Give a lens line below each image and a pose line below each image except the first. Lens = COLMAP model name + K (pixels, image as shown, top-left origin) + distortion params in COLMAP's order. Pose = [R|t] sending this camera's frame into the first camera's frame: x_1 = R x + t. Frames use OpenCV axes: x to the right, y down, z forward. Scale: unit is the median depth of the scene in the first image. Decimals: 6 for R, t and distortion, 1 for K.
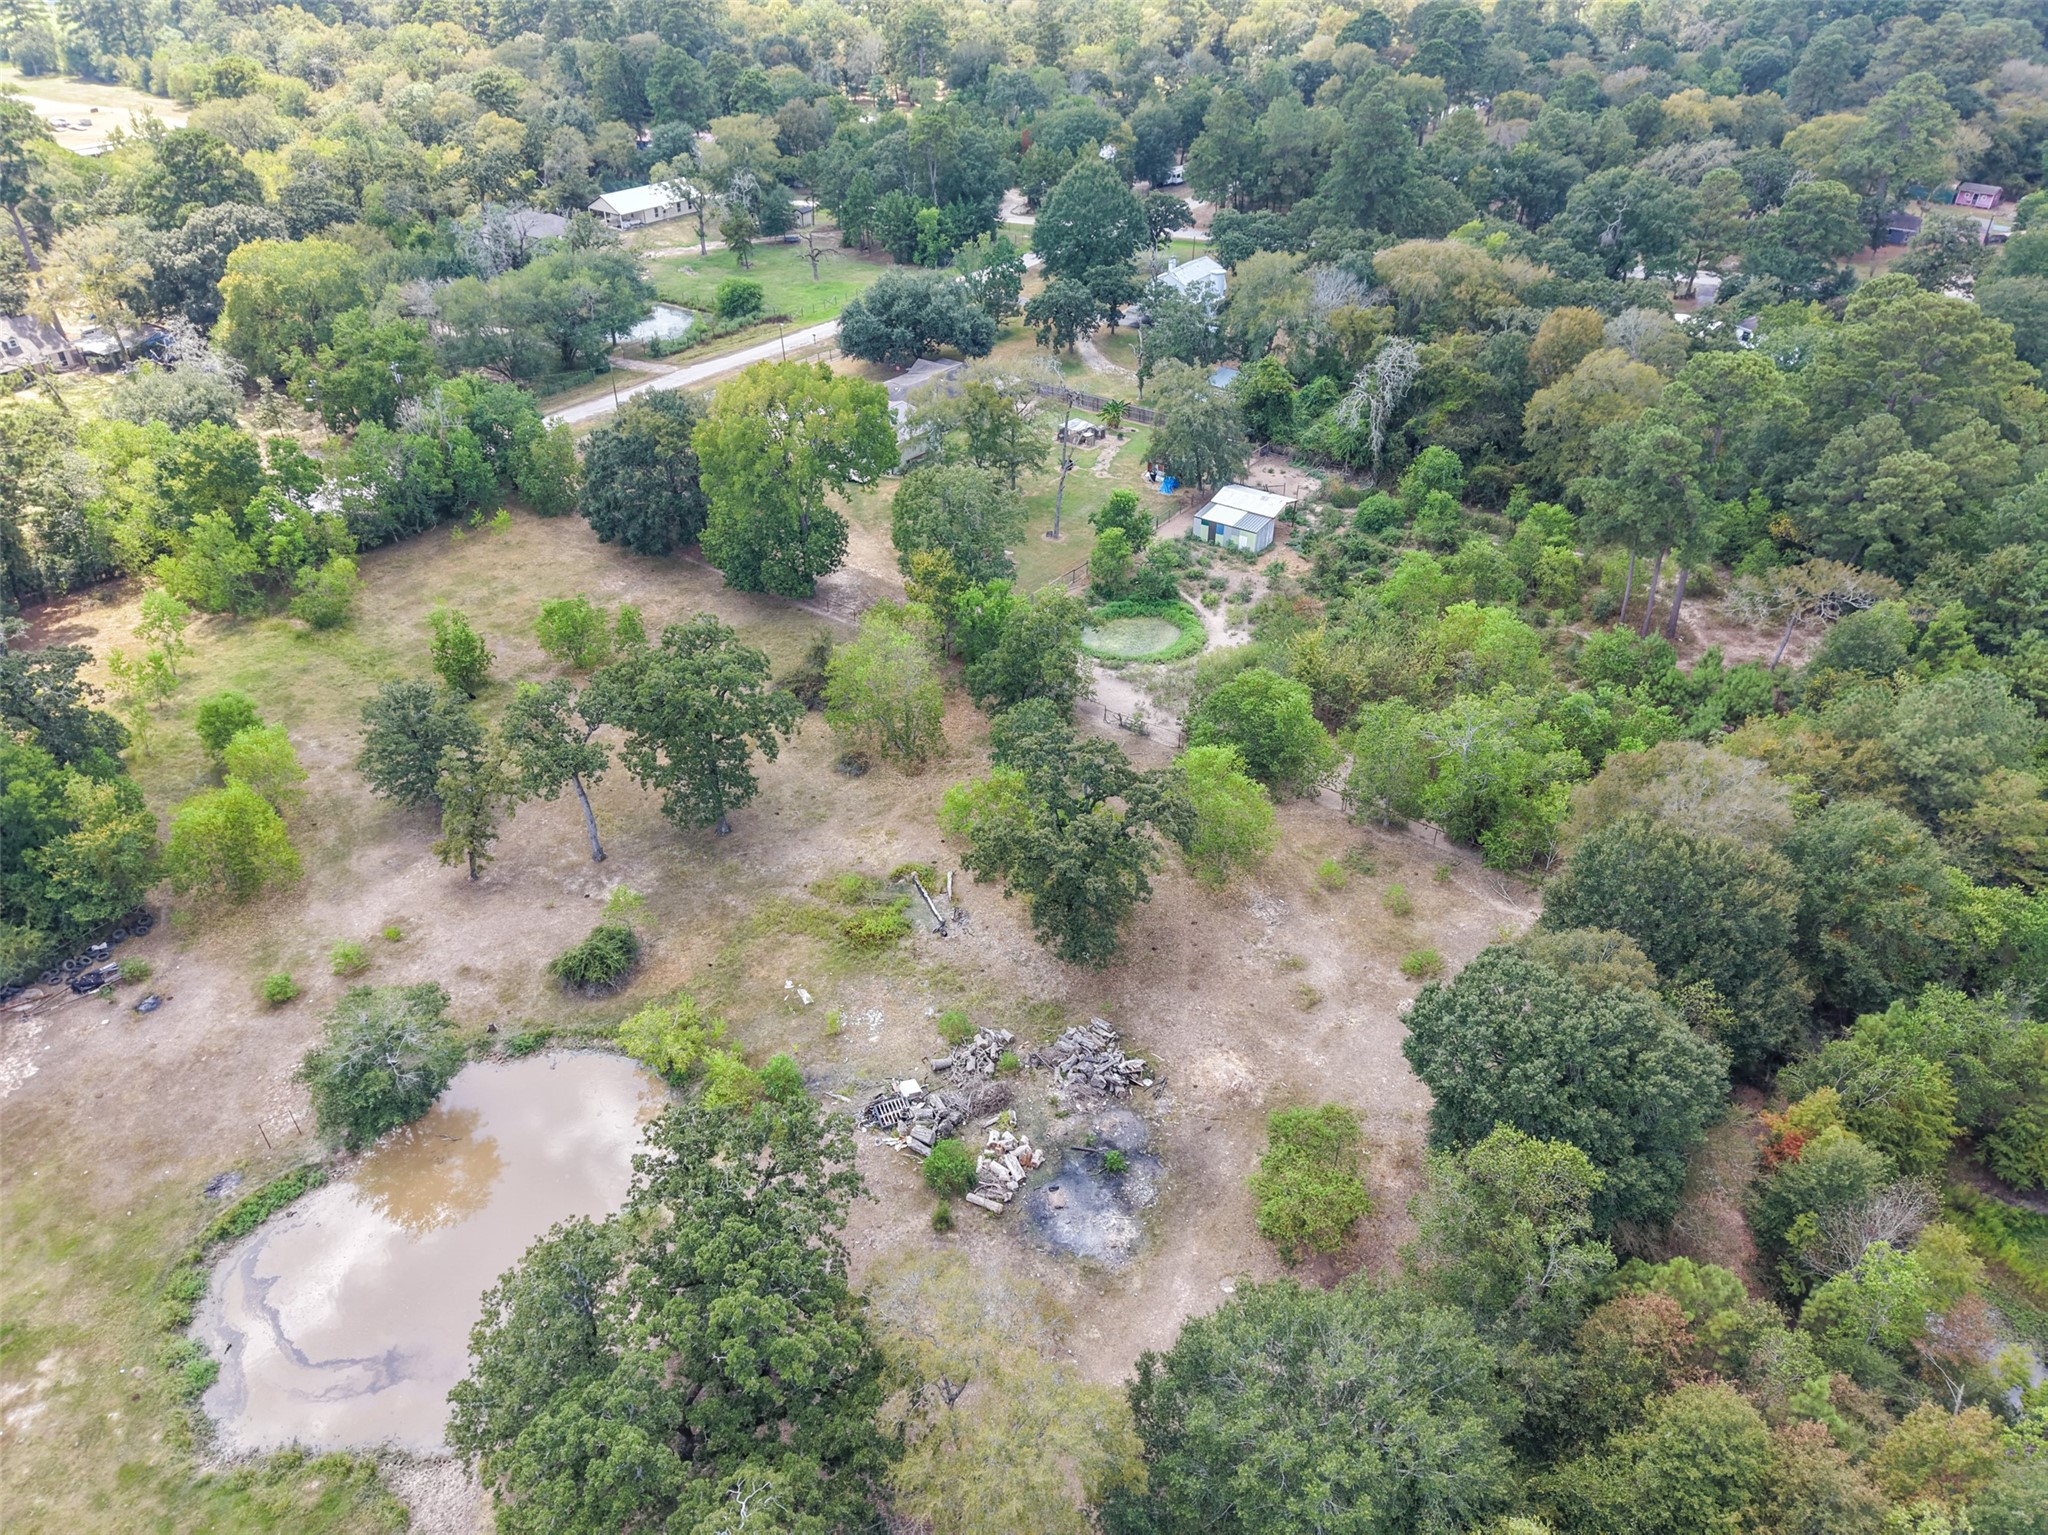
lens RADIAL K [[1372.2, 0, 1028.3], [0, 1372.2, 762.0], [0, 0, 1]] dist [0.019883, -0.017522]
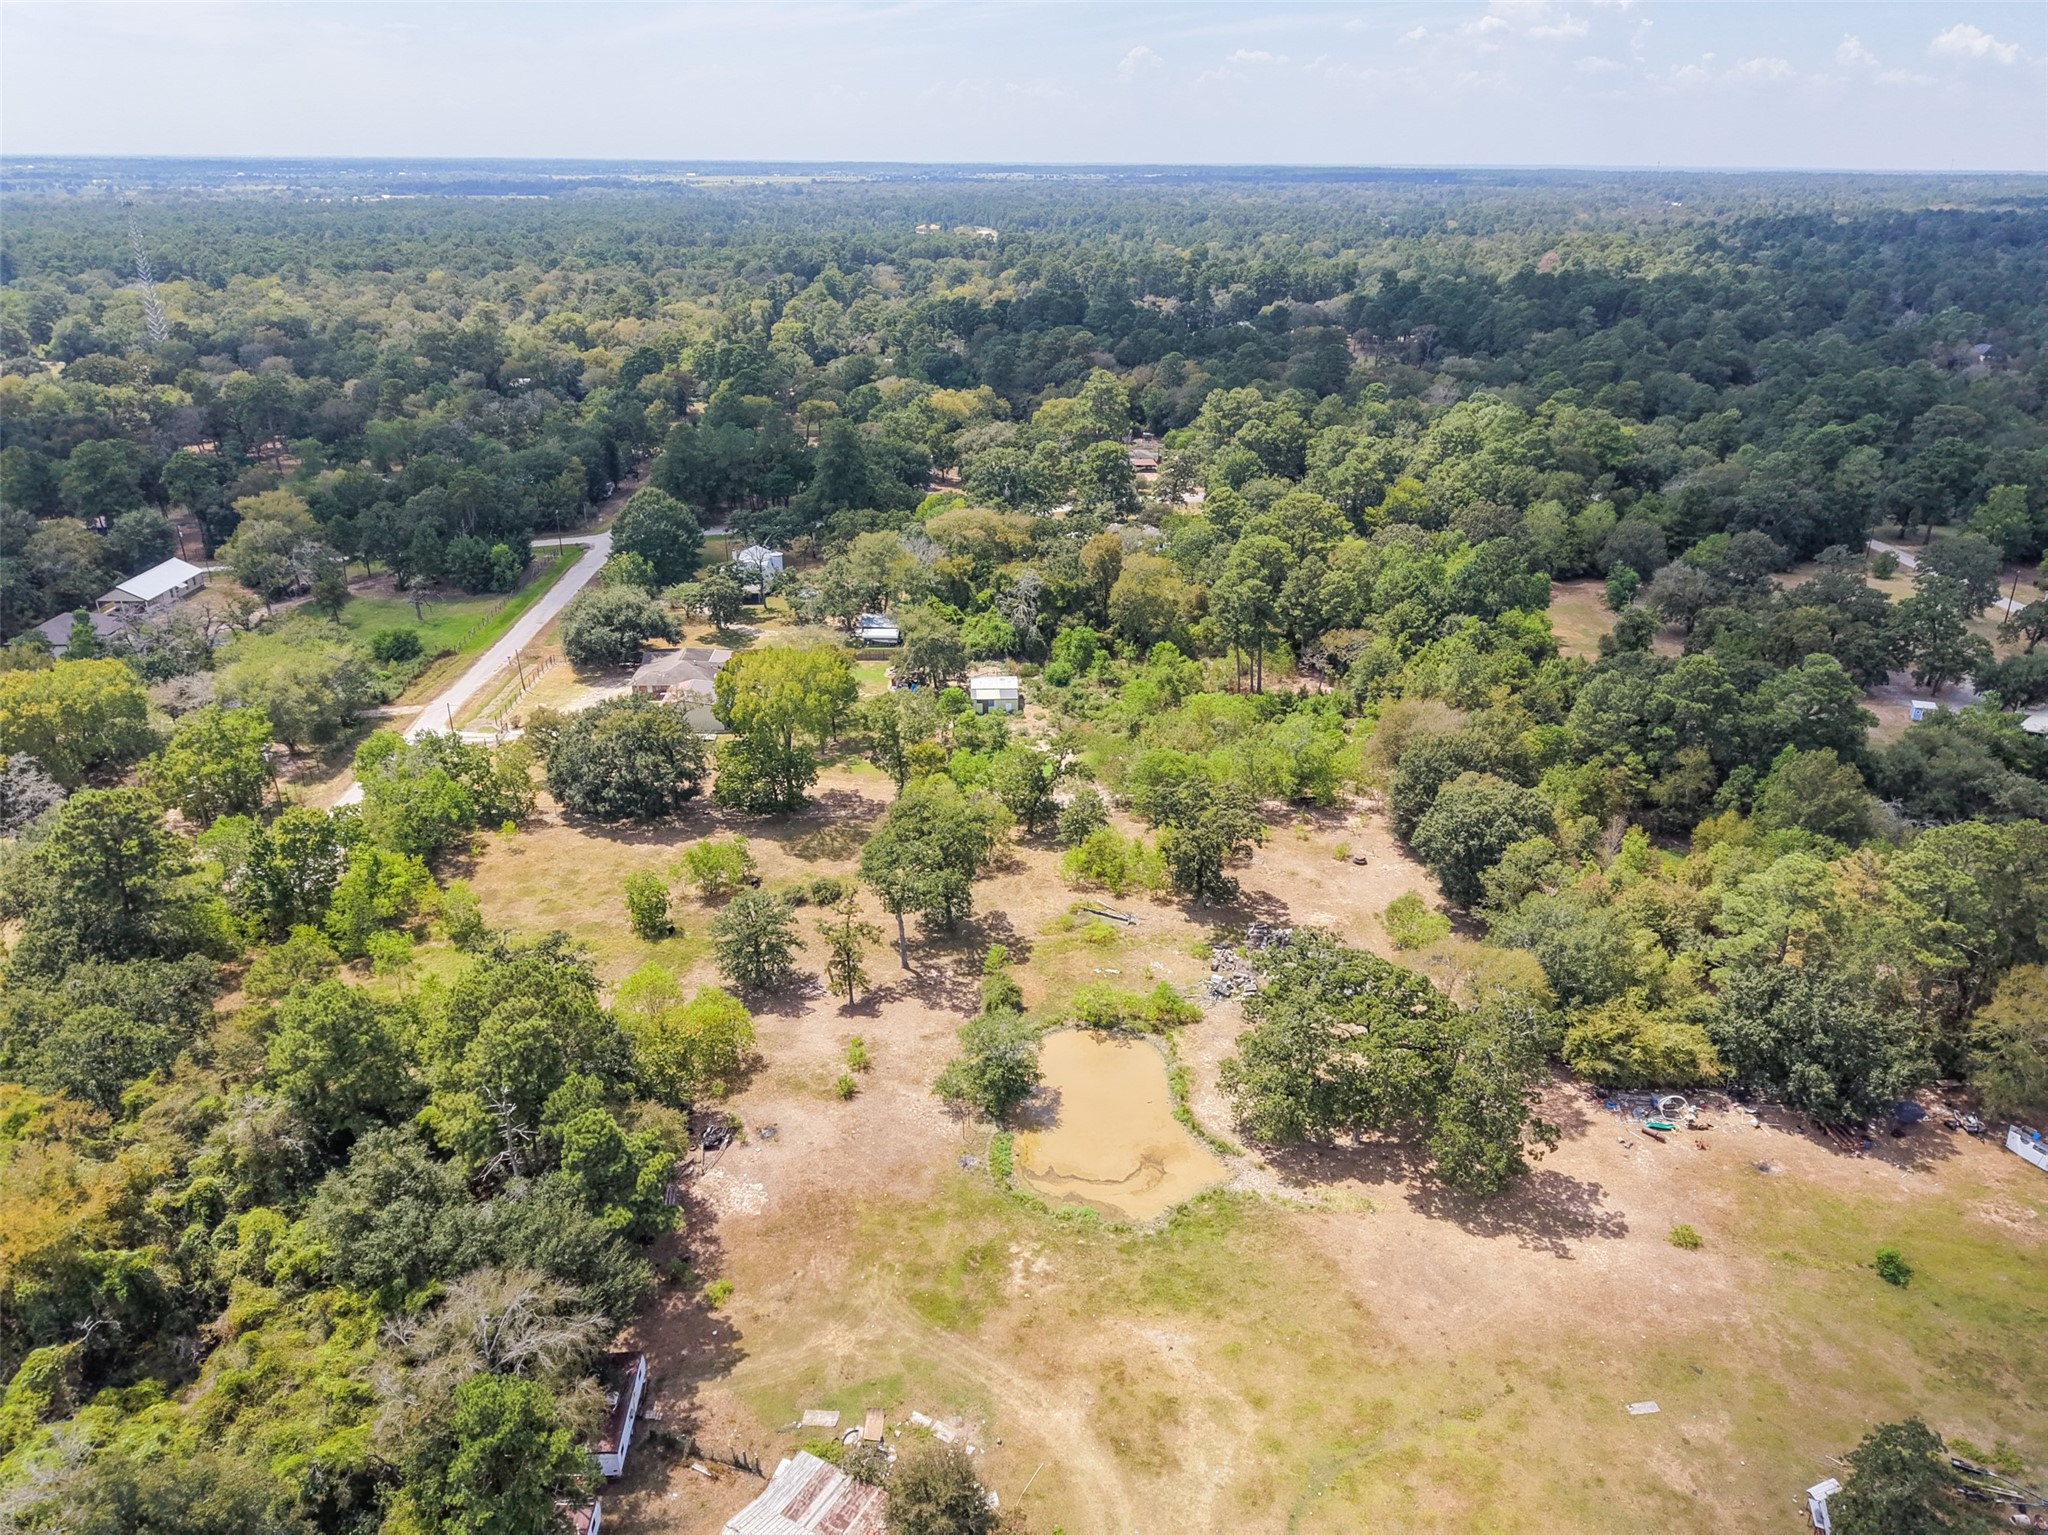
lens RADIAL K [[1372.2, 0, 1028.3], [0, 1372.2, 767.8], [0, 0, 1]] dist [0.019883, -0.017522]
pose [[0.782451, -0.249002, 0.570762, -0.749896], [0.344909, 0.936431, -0.064303, 0.006685], [-0.518467, 0.247175, 0.818594, -0.242946]]
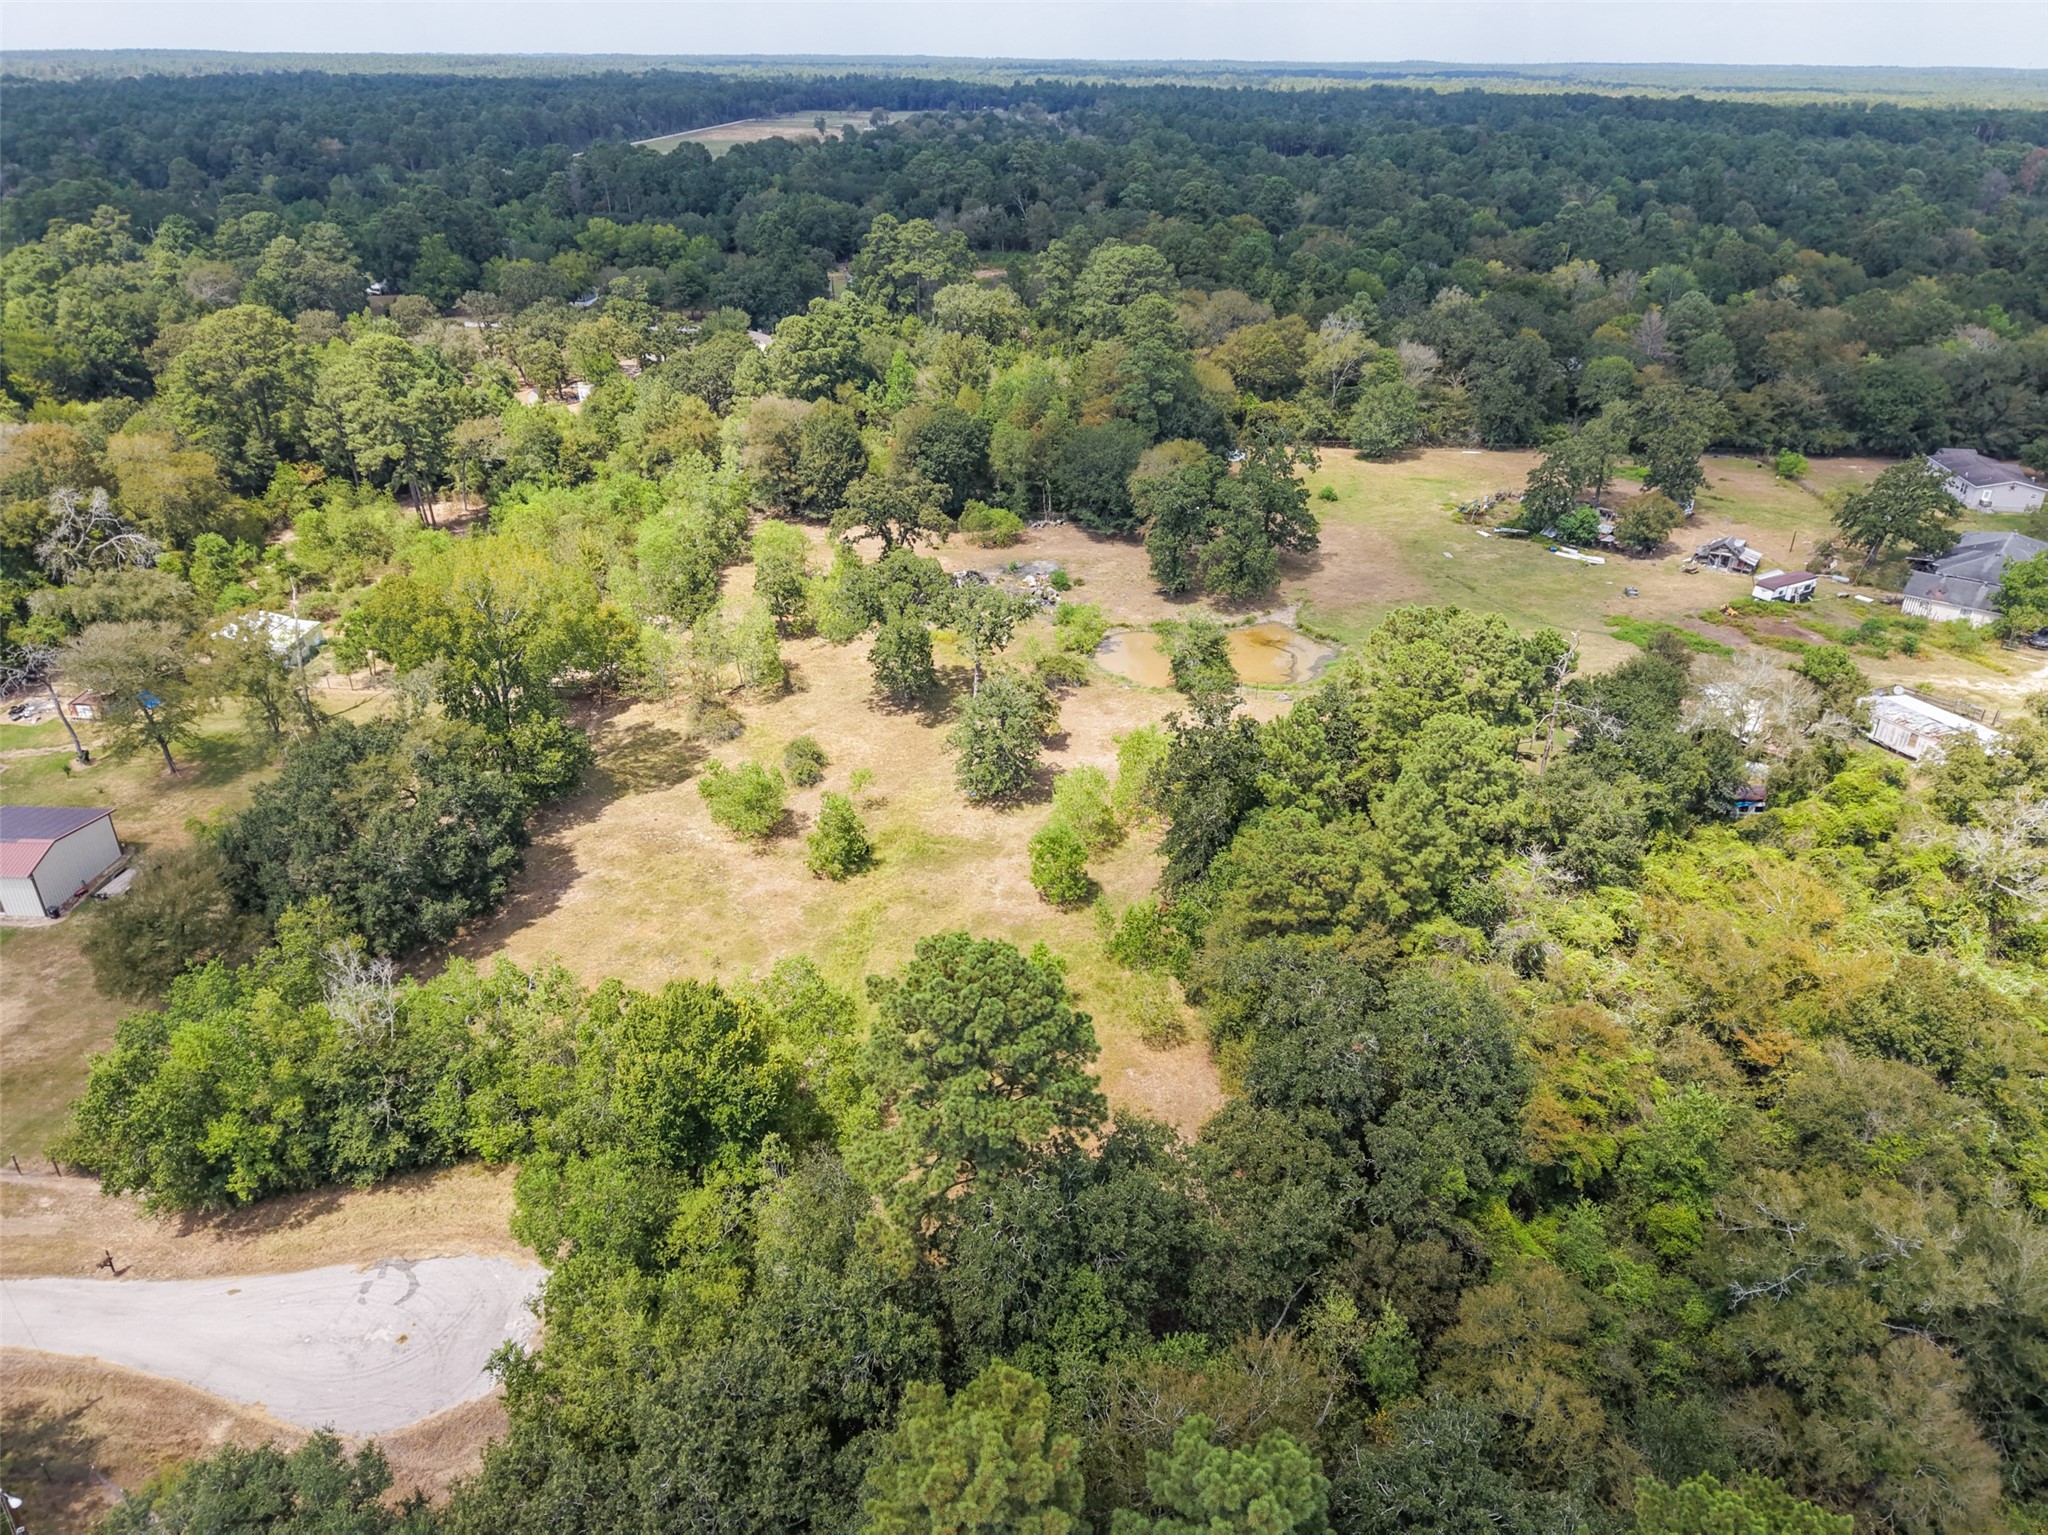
lens RADIAL K [[1372.2, 0, 1025.8], [0, 1372.2, 770.8], [0, 0, 1]] dist [0.019883, -0.017522]
pose [[-0.557645, -0.386844, 0.734427, -1.024493], [0.458342, 0.594163, 0.660979, -0.587013], [-0.692065, 0.705211, -0.154025, 0.915351]]
